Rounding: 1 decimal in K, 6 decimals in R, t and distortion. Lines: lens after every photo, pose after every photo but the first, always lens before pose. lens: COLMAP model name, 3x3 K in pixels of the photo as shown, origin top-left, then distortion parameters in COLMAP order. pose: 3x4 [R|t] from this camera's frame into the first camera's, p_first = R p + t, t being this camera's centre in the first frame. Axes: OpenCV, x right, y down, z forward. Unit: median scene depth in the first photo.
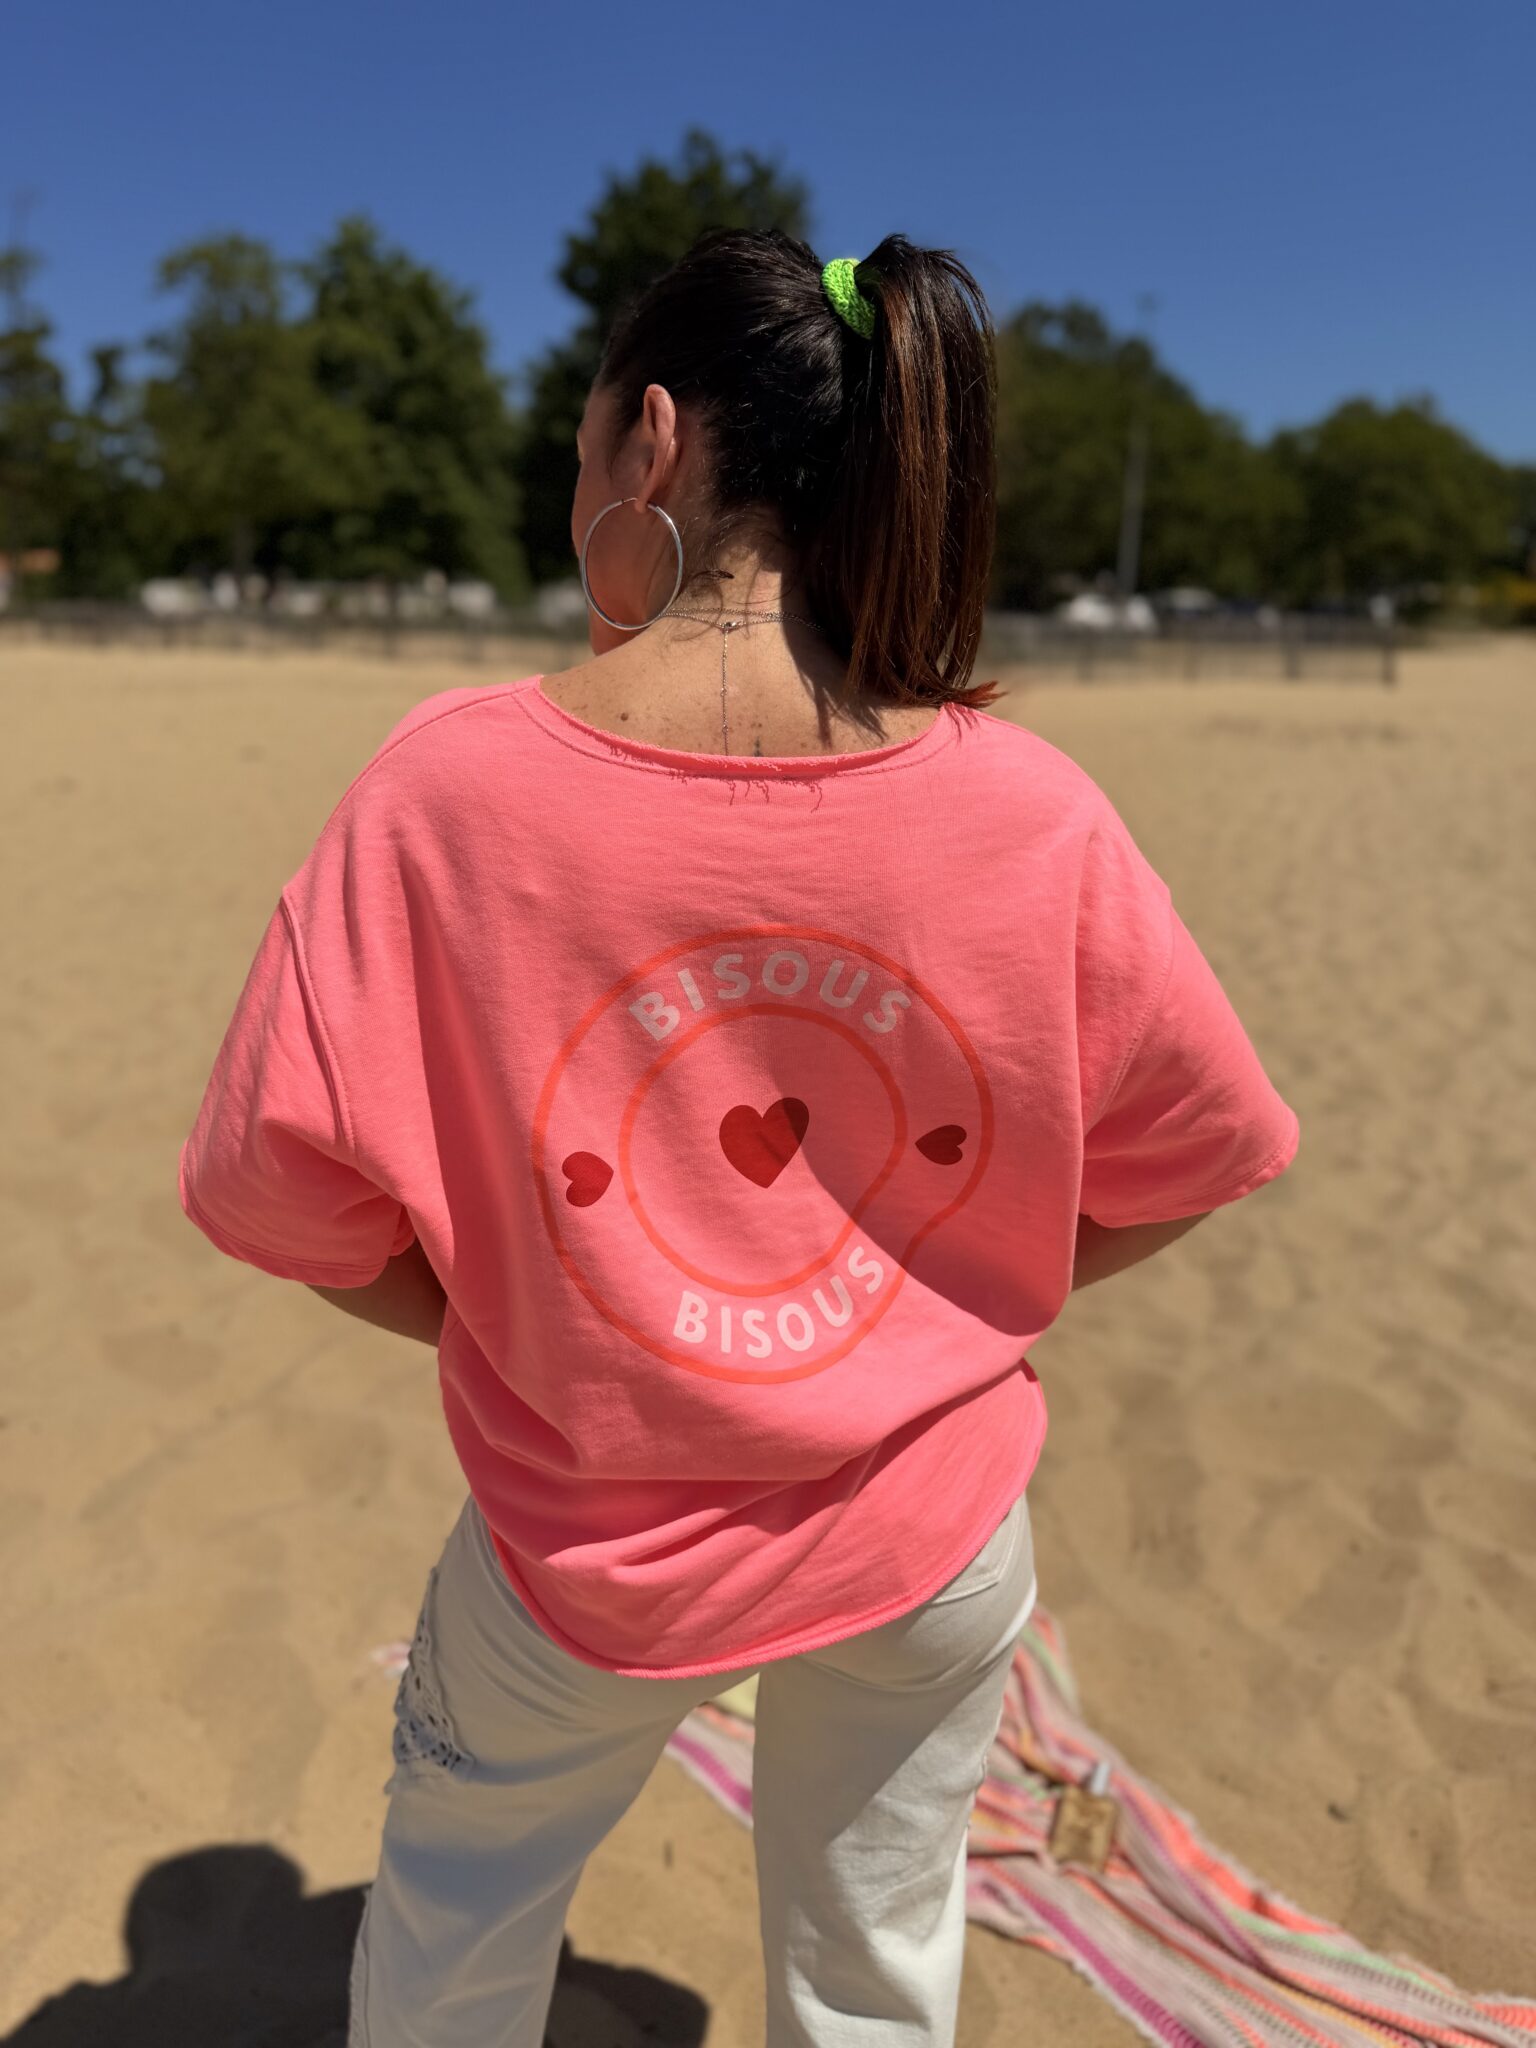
lens RADIAL K [[1627.7, 0, 768.0], [0, 1627.7, 1024.0], [0, 0, 1]] dist [-0.005324, -0.002309]
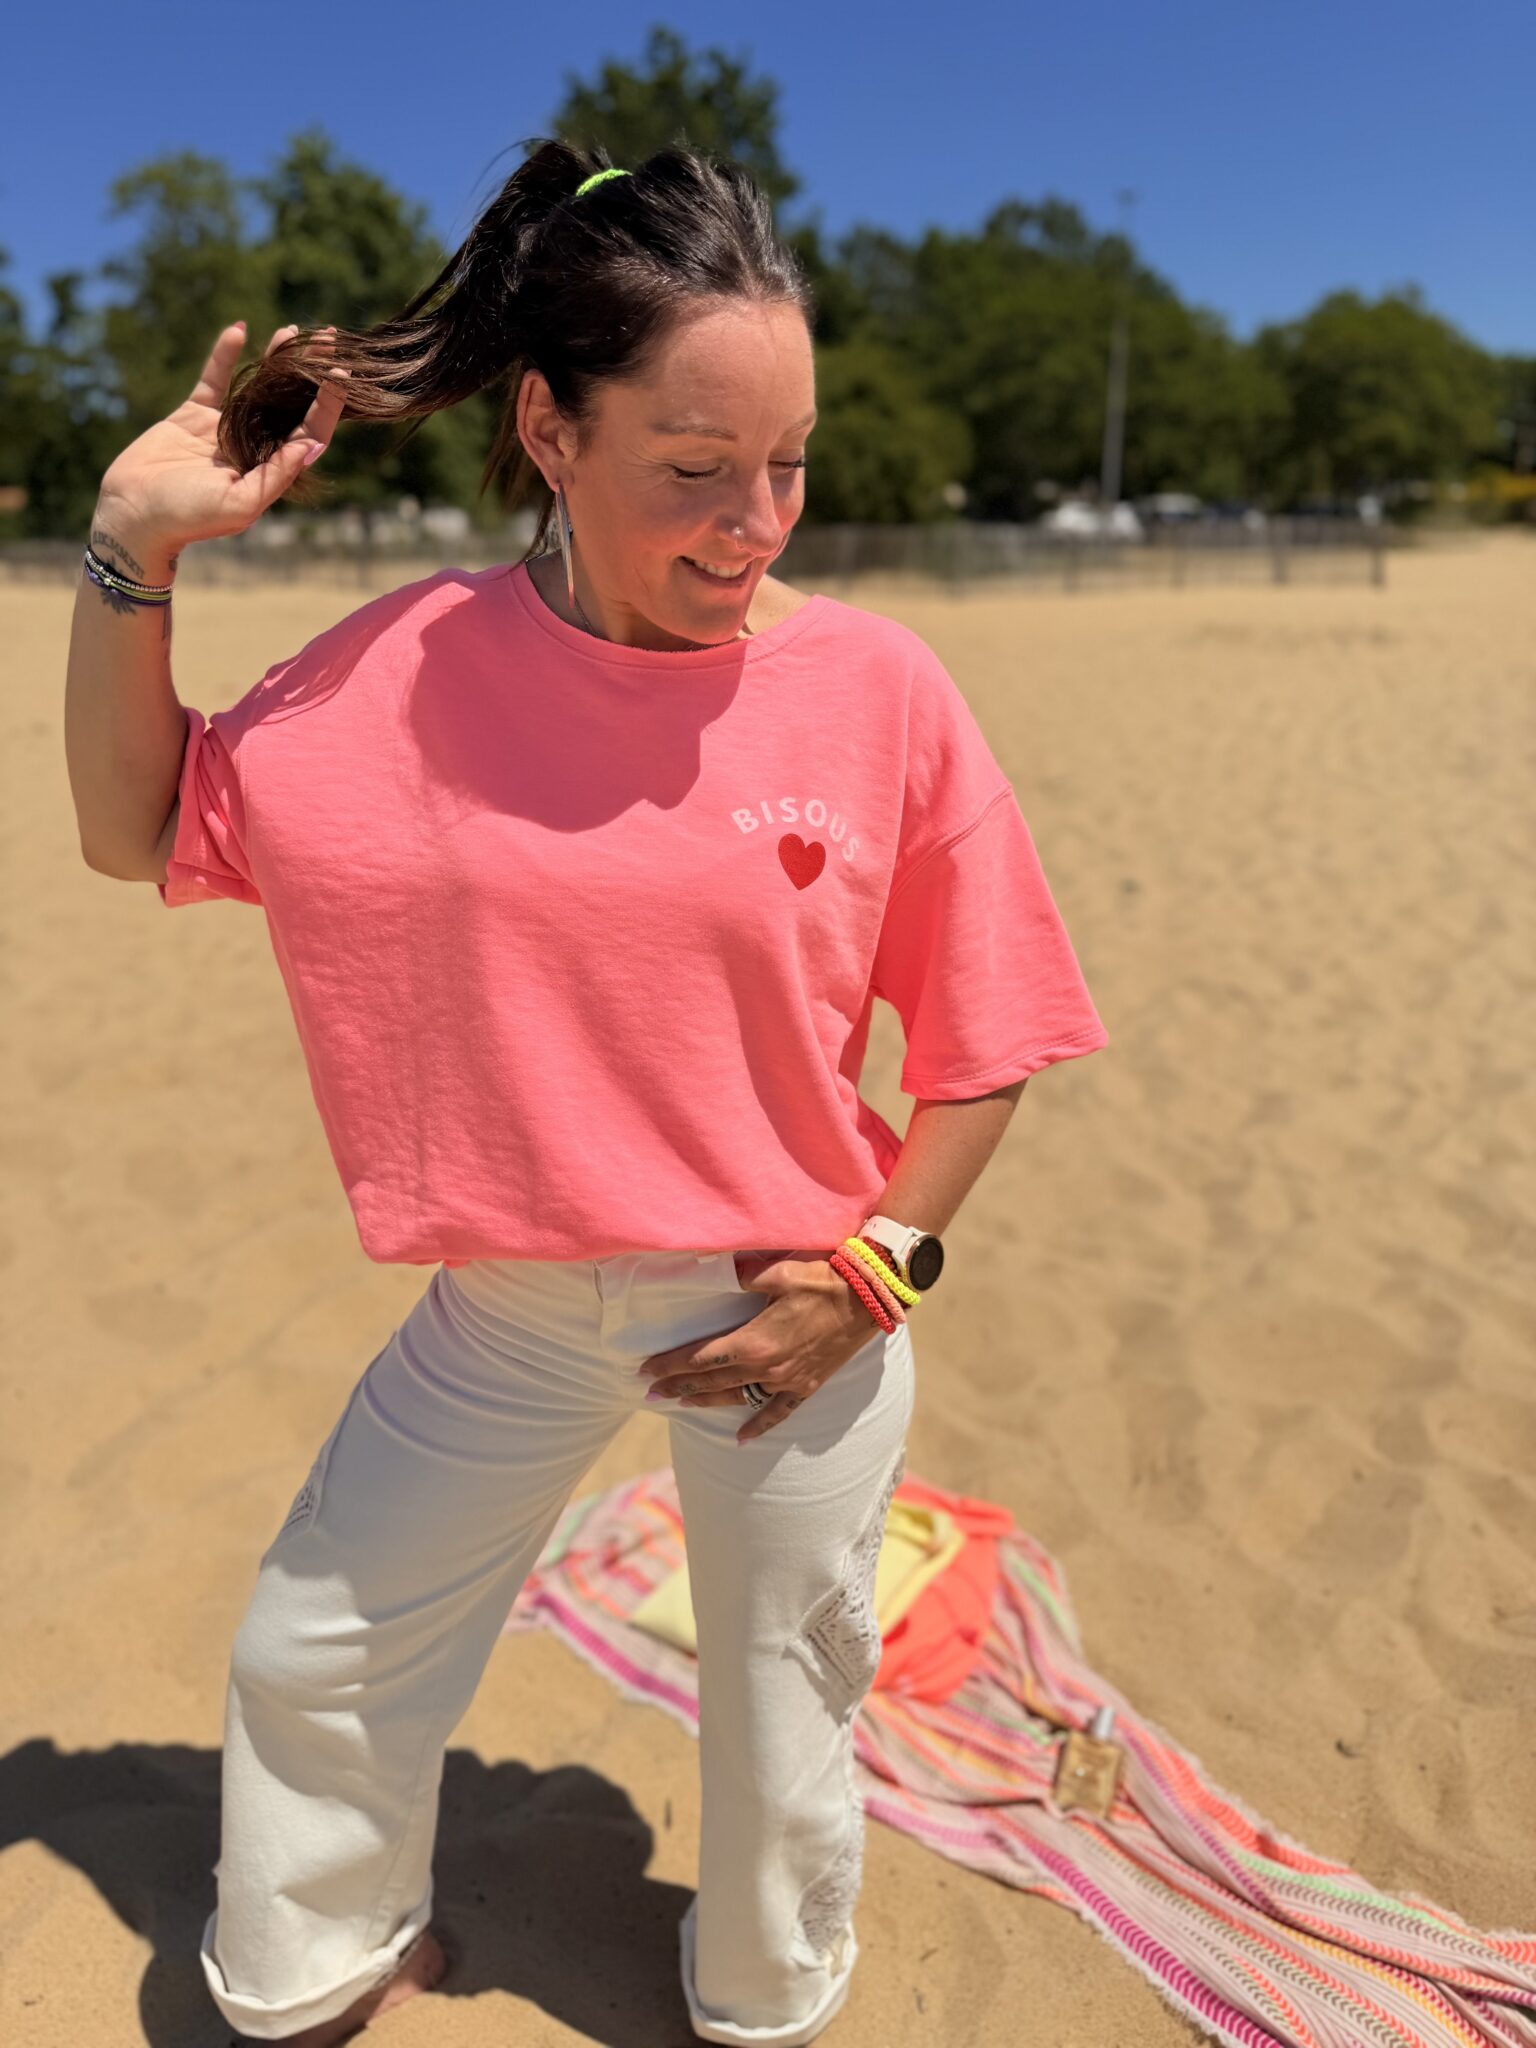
lens RADIAL K [[1614.9, 0, 768.0], [0, 1614.9, 1024.0], [0, 0, 1]] dist [-0.001850, -0.005837]
pose [[0.999561, -0.029599, 0.001424, 0.007208], [0.029491, 0.998325, 0.049784, -0.009283], [-0.002895, -0.049720, 0.998759, 0.027162]]
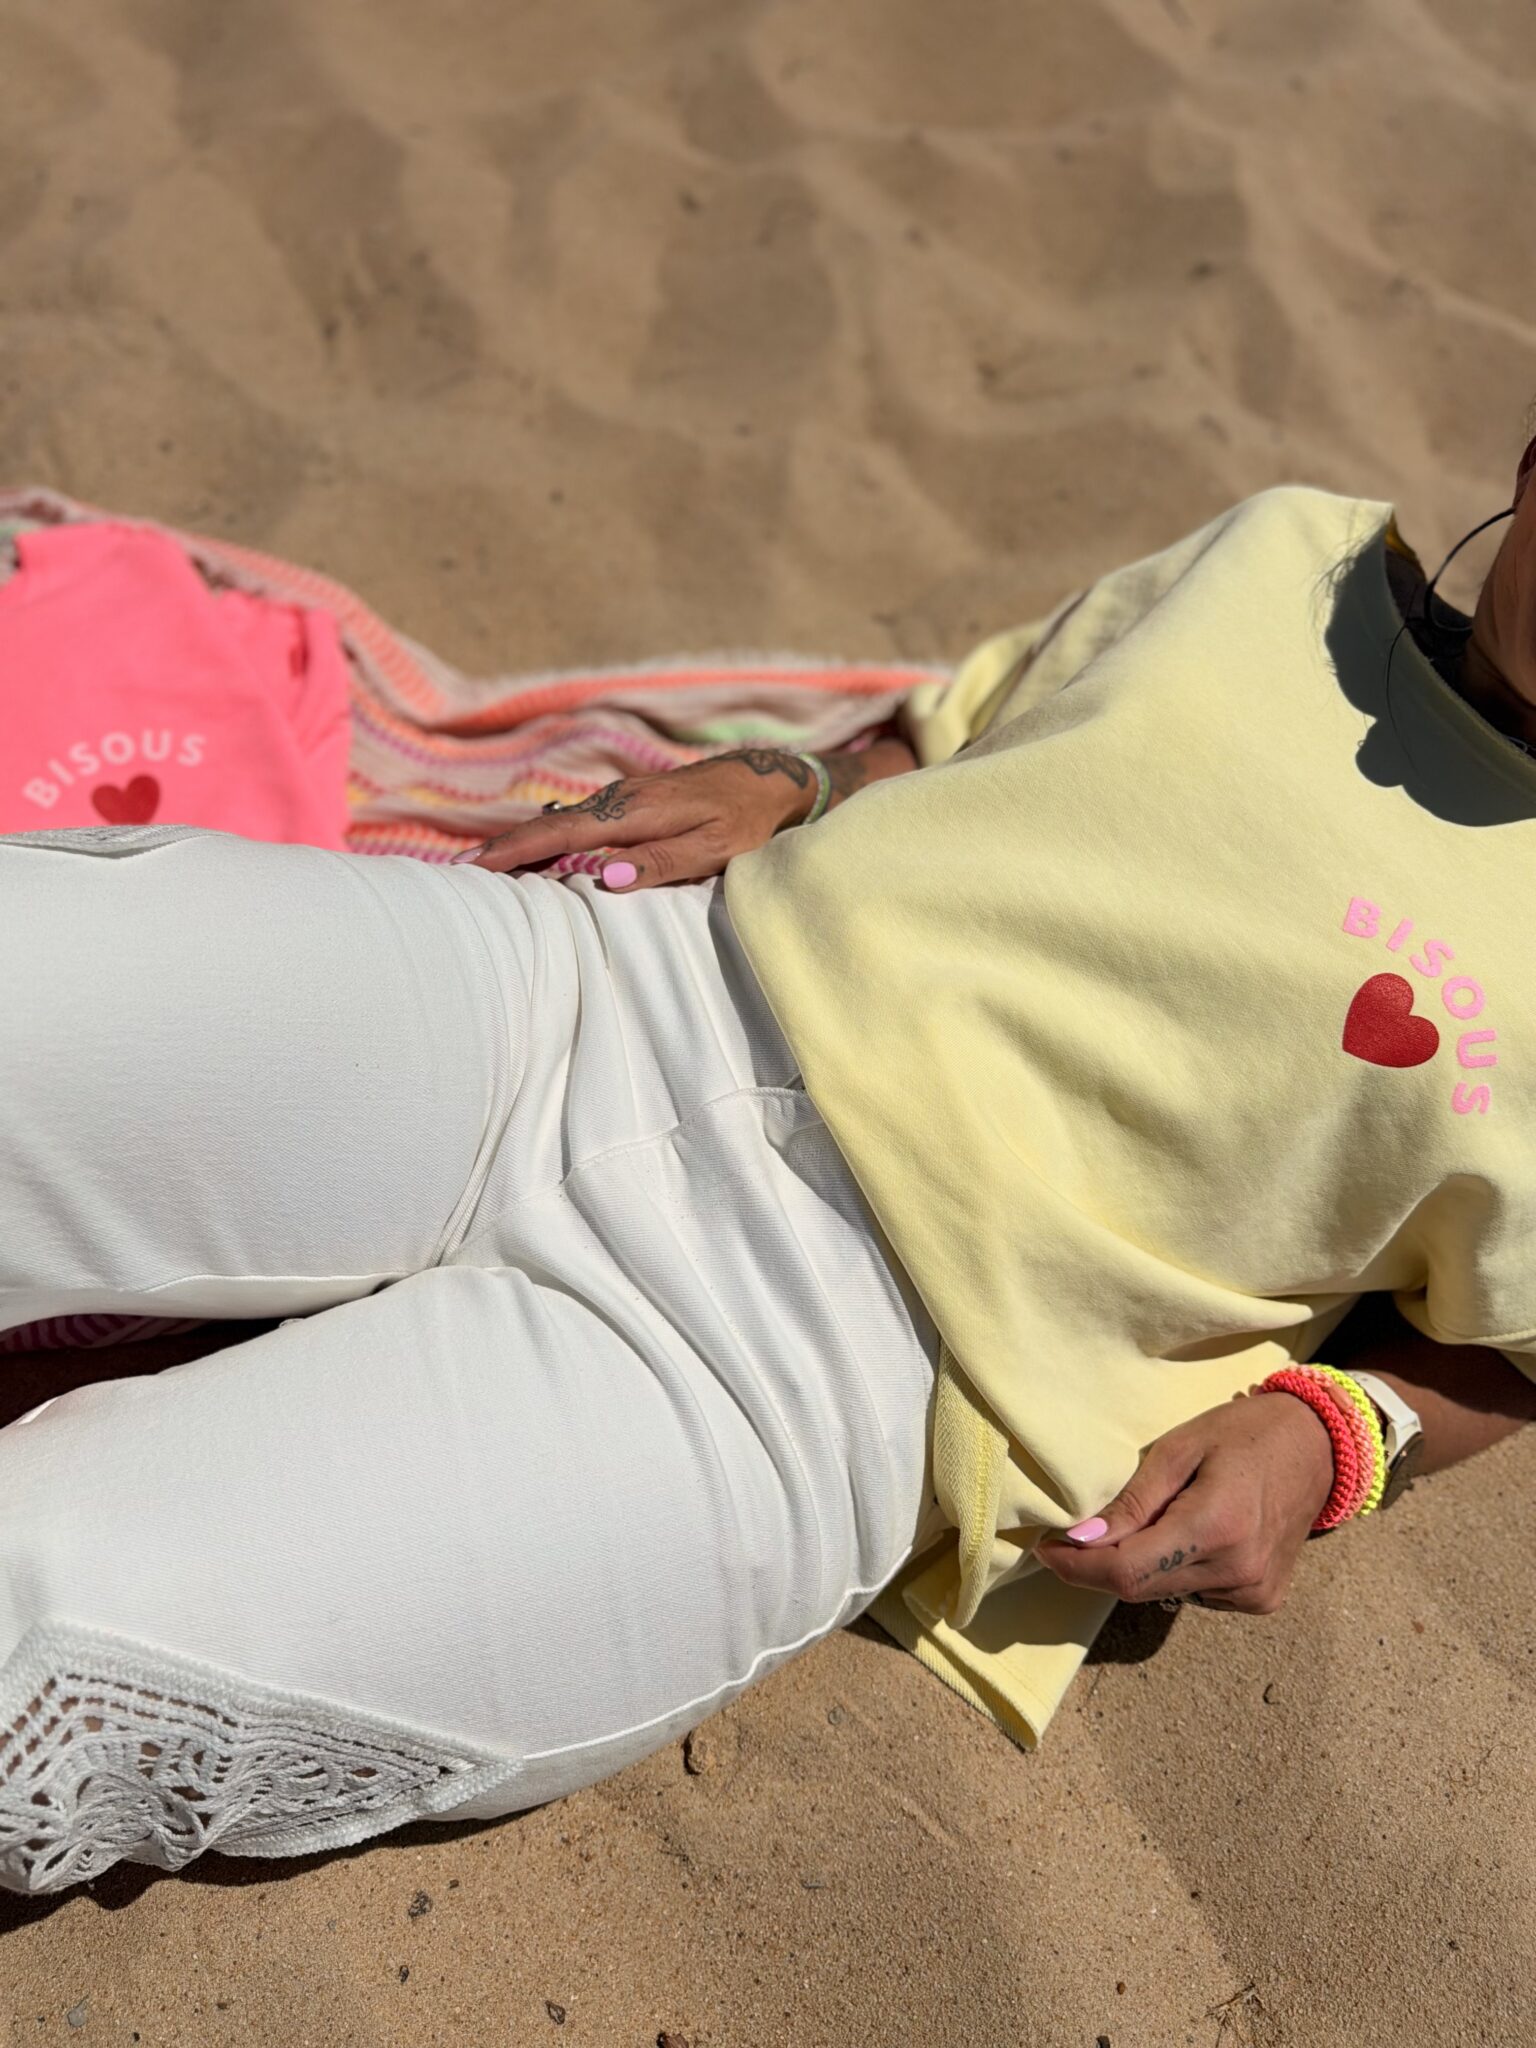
lens RADIAL K [[1584.3, 0, 768.0], [0, 1584.3, 1024.0], [0, 0, 1]] dist [-0.030920, -0.000329]
pose [[0.799744, -0.486502, 0.351746, 0.046566], [0.107625, 0.692604, 0.713243, 0.110874], [-0.590615, -0.532556, 0.606266, 0.412595]]
